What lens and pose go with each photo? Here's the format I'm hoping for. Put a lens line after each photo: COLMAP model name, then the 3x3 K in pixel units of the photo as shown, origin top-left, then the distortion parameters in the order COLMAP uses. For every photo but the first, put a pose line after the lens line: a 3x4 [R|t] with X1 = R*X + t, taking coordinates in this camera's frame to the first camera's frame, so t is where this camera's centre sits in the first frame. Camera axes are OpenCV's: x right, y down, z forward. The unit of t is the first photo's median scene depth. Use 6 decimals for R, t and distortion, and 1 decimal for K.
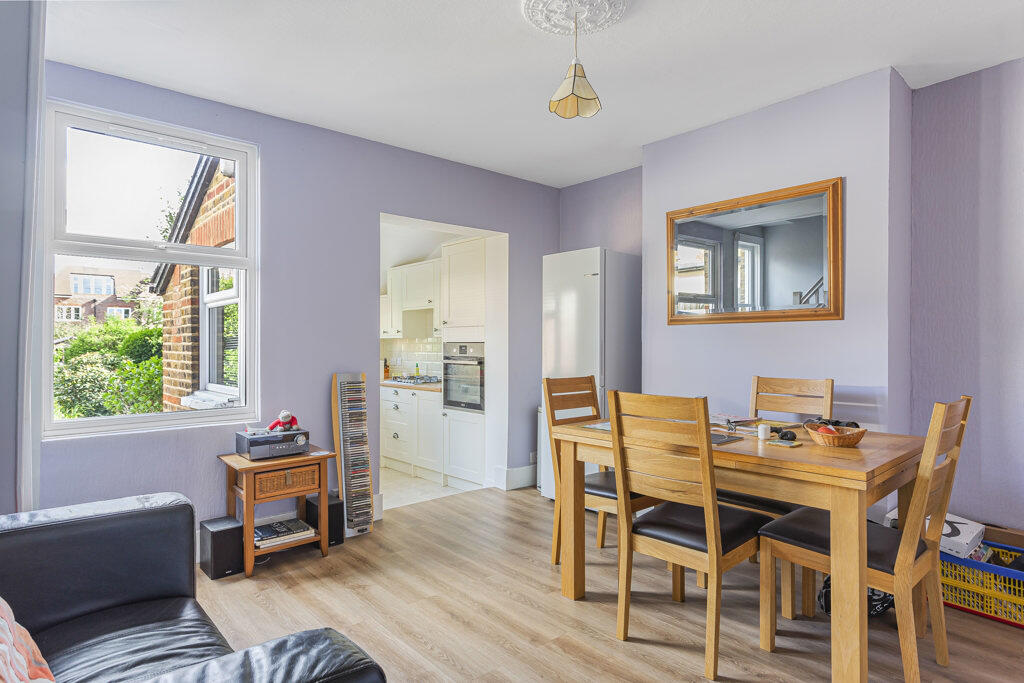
lens RADIAL K [[565.1, 0, 511.7], [0, 565.1, 342.1], [0, 0, 1]] dist [-0.000067, 0.000000]
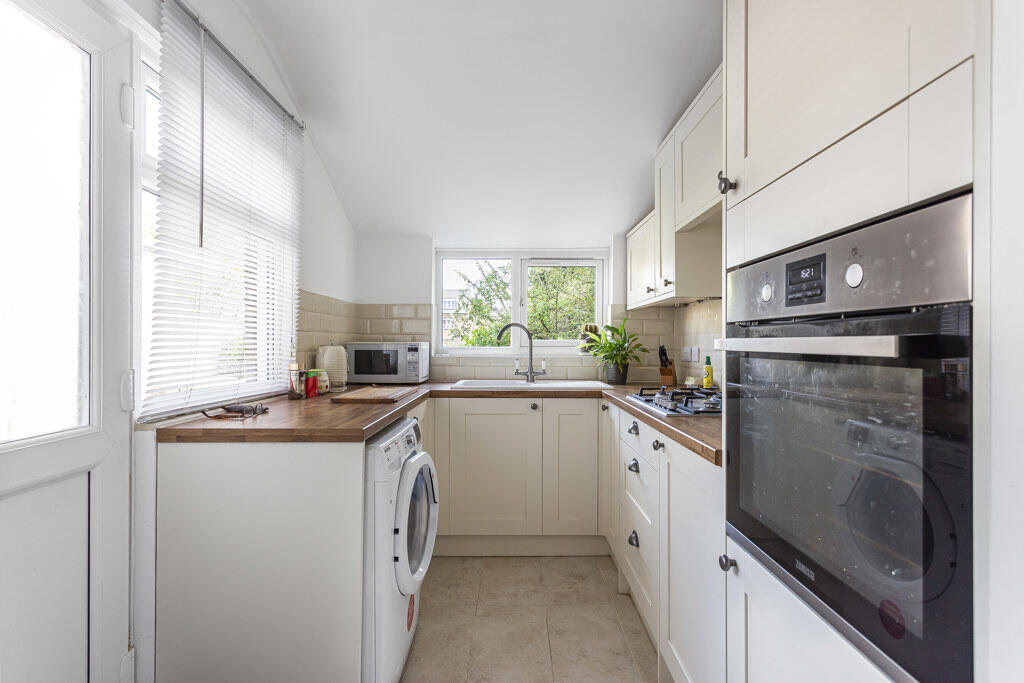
lens RADIAL K [[491.7, 0, 510.8], [0, 491.7, 342.5], [0, 0, 1]] dist [0.001669, -0.000145]
pose [[0.746735, -0.003776, -0.665111, -0.047884], [0.003509, 0.999992, -0.001738, 0.034144], [0.665113, -0.001036, 0.746742, 0.791117]]
